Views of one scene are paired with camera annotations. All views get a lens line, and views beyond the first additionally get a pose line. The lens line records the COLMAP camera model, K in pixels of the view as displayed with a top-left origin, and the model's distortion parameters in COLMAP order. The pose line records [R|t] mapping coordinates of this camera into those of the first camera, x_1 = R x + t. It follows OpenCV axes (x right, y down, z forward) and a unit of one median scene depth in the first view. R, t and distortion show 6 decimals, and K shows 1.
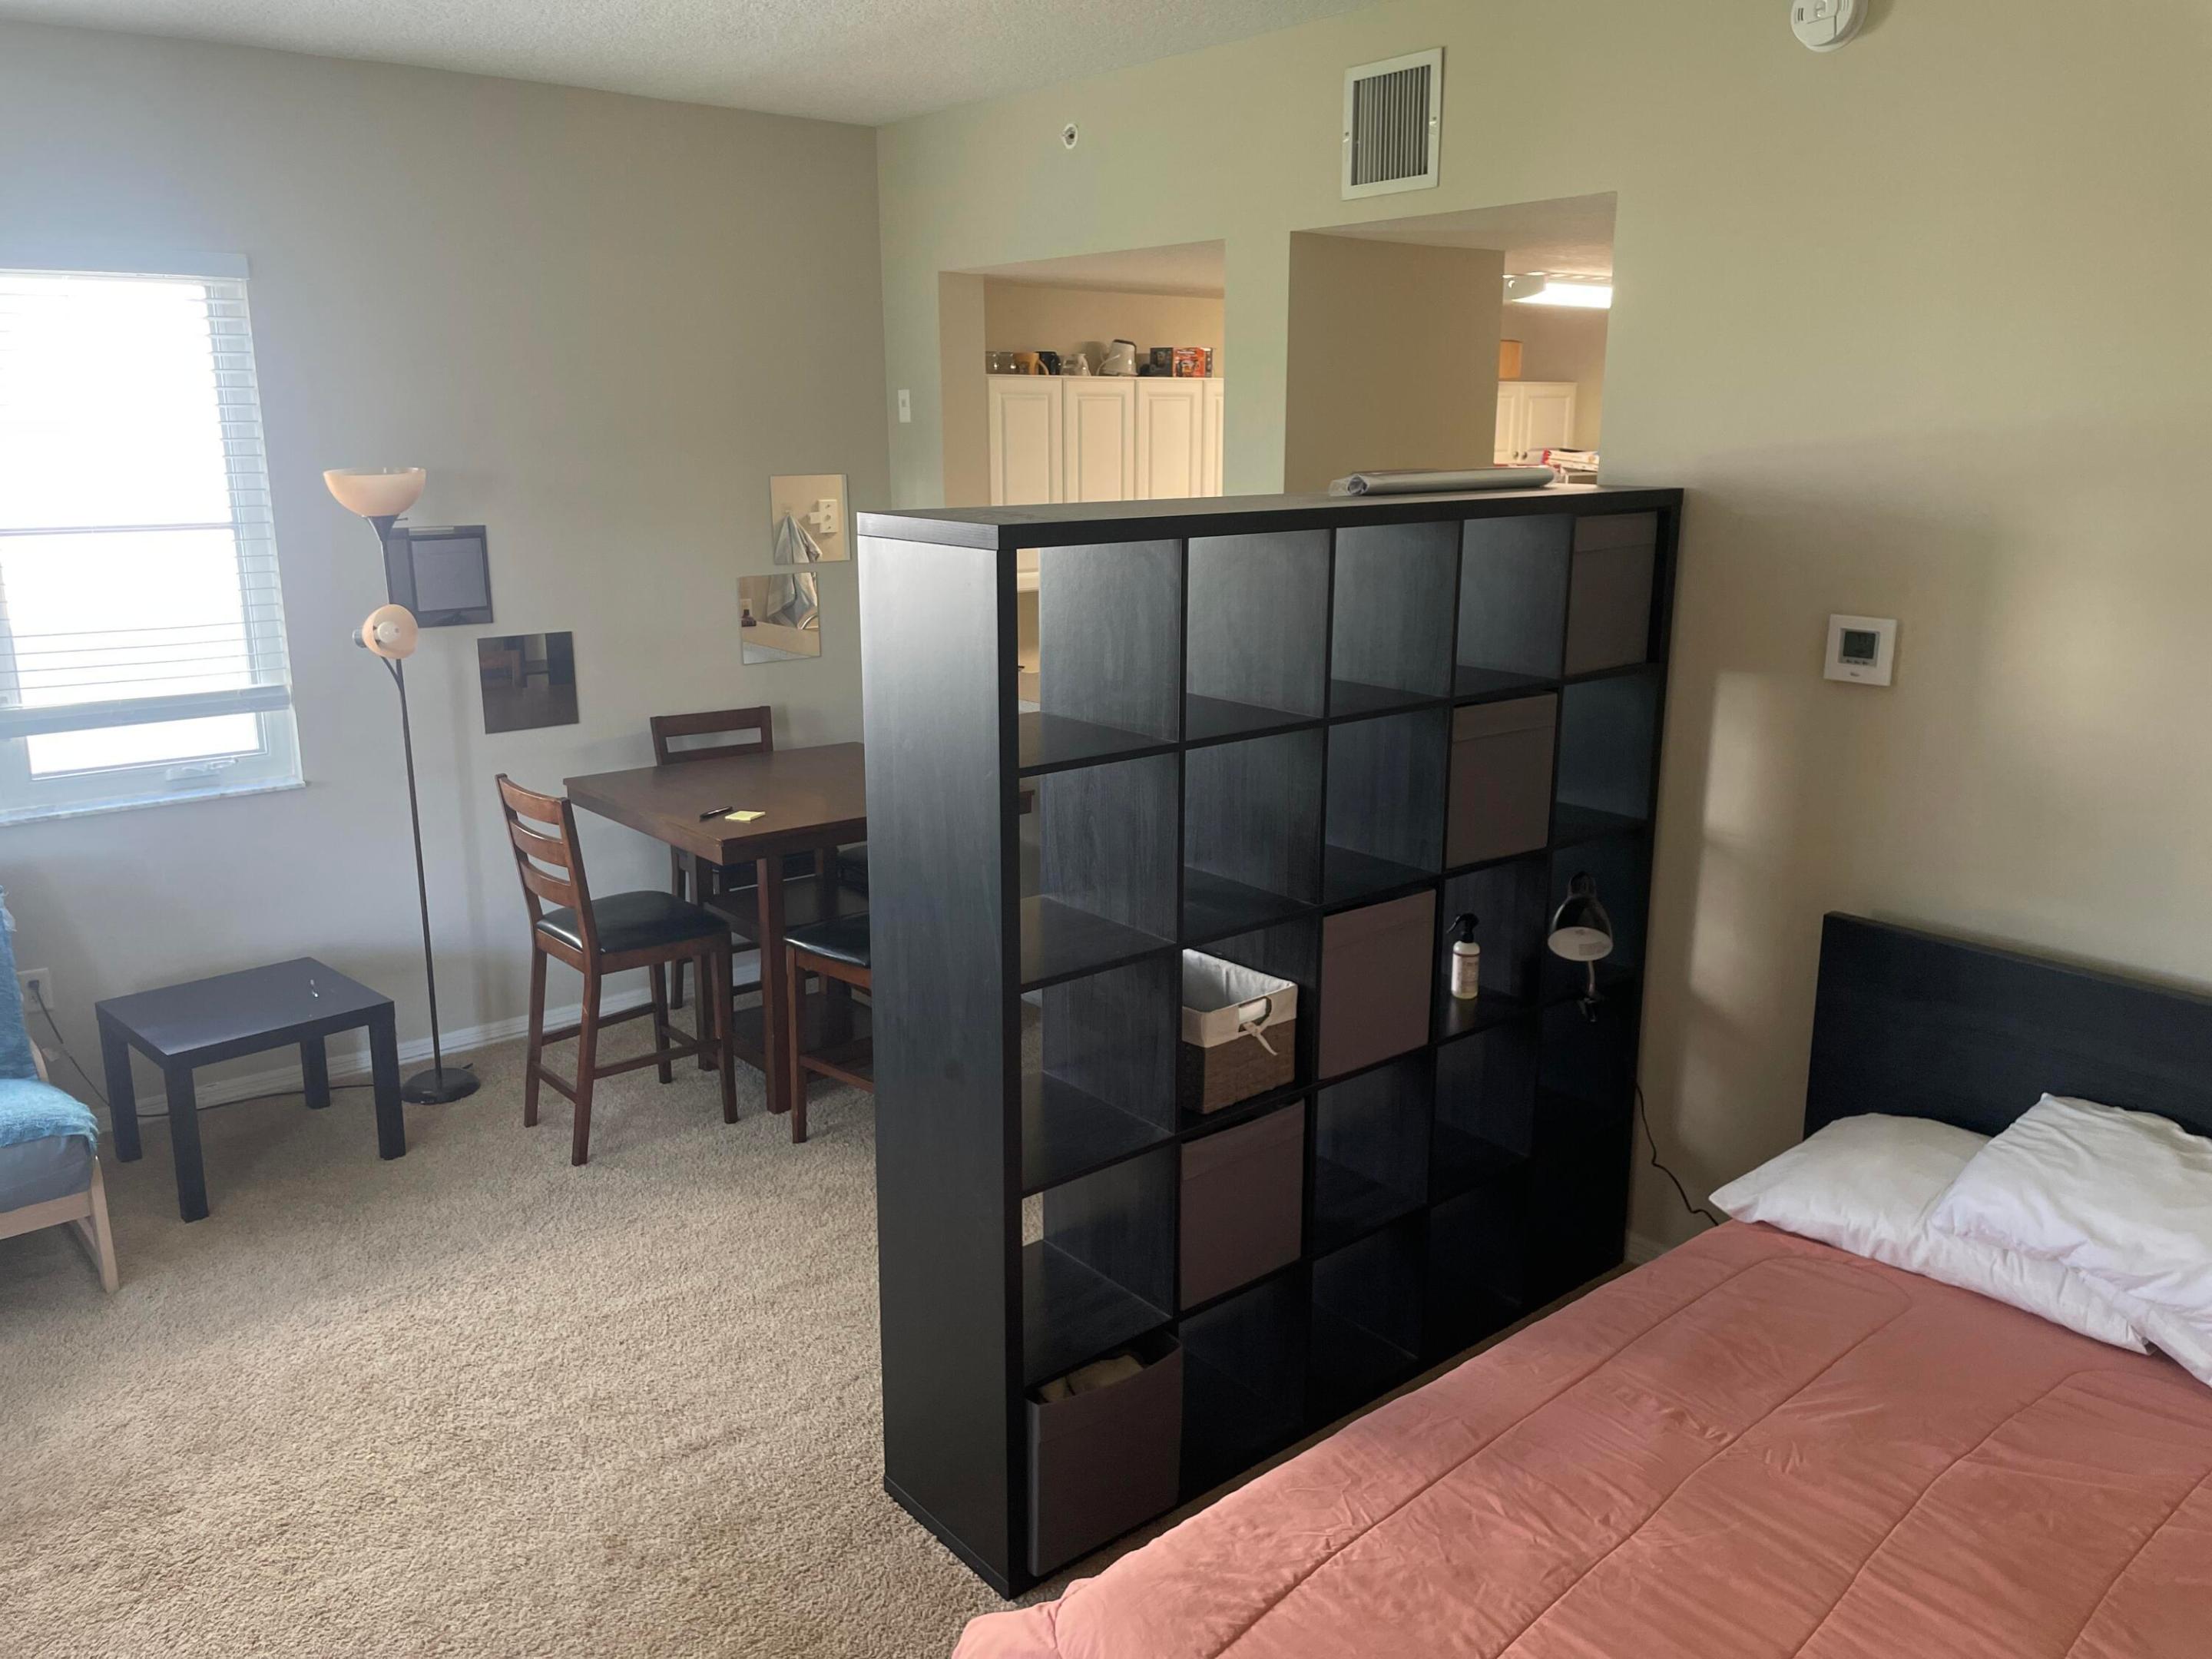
lens RADIAL K [[1663.3, 0, 1110.0], [0, 1663.3, 809.6], [0, 0, 1]] dist [0.089959, -0.113184]
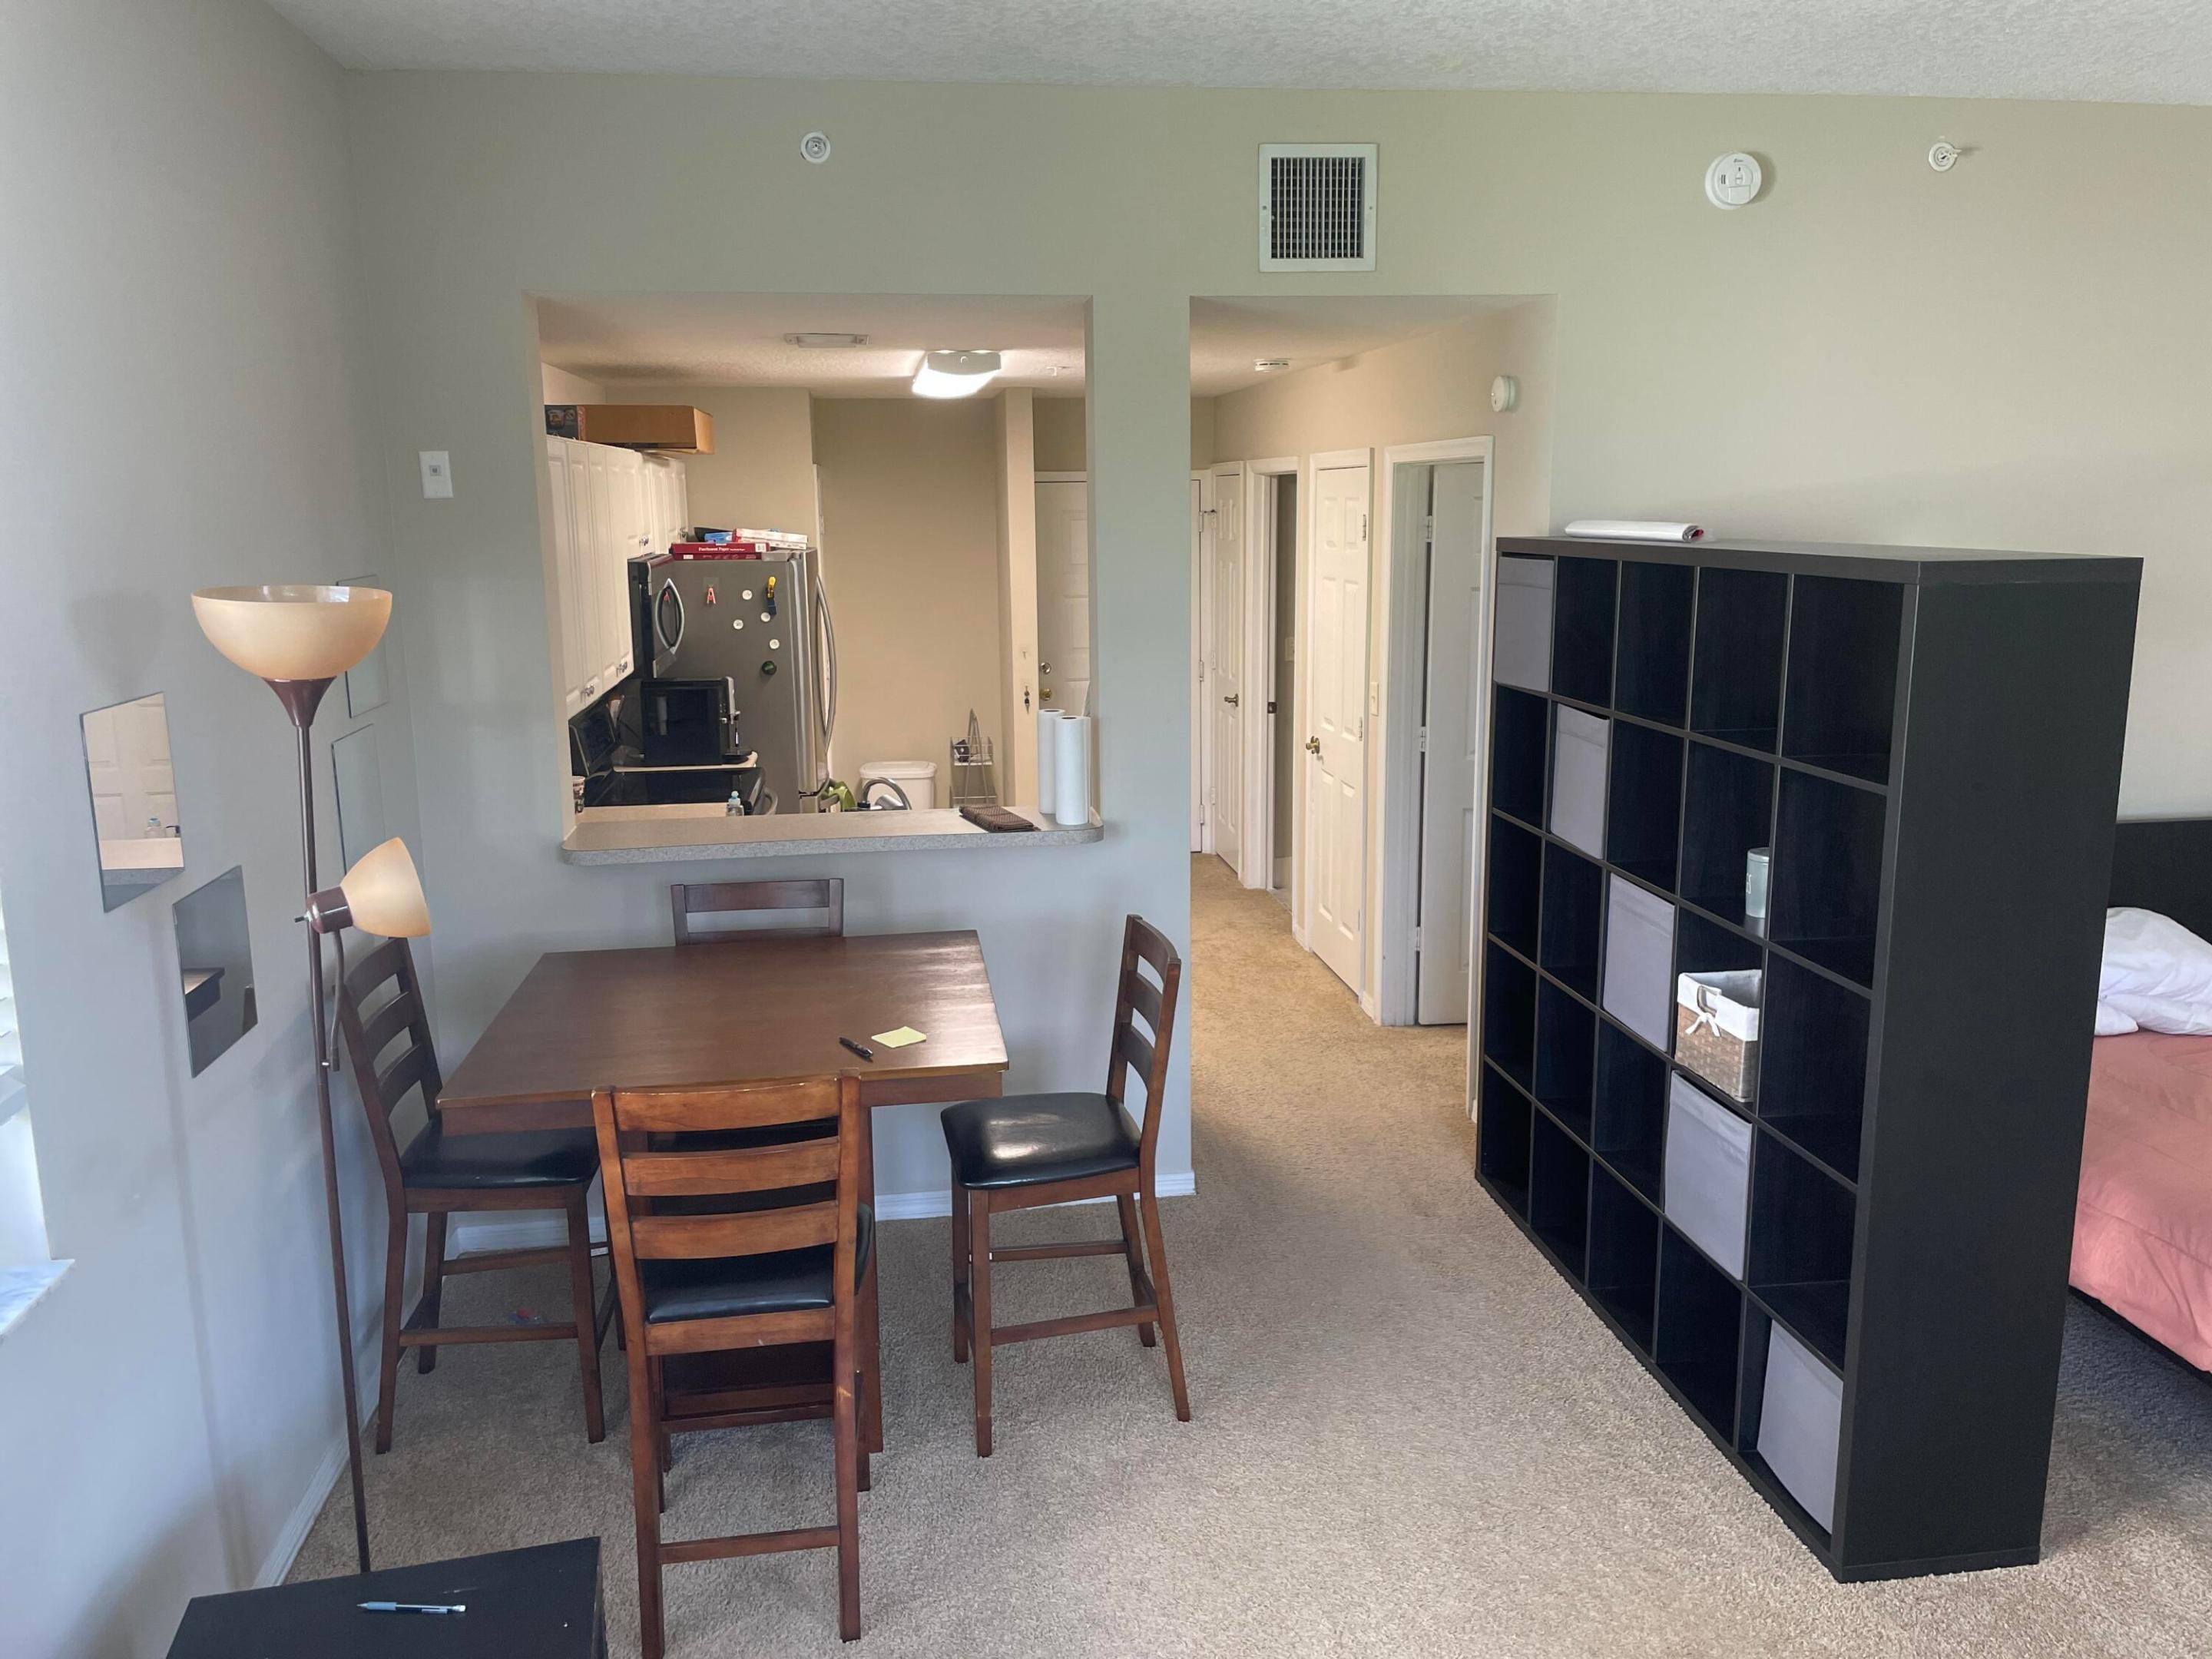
lens RADIAL K [[1663.3, 0, 1110.0], [0, 1663.3, 809.6], [0, 0, 1]] dist [0.089959, -0.113184]
pose [[0.534758, -0.163065, 0.829122, -0.697135], [0.205353, 0.976867, 0.059676, -0.107849], [-0.819673, 0.138350, 0.555873, 0.482997]]
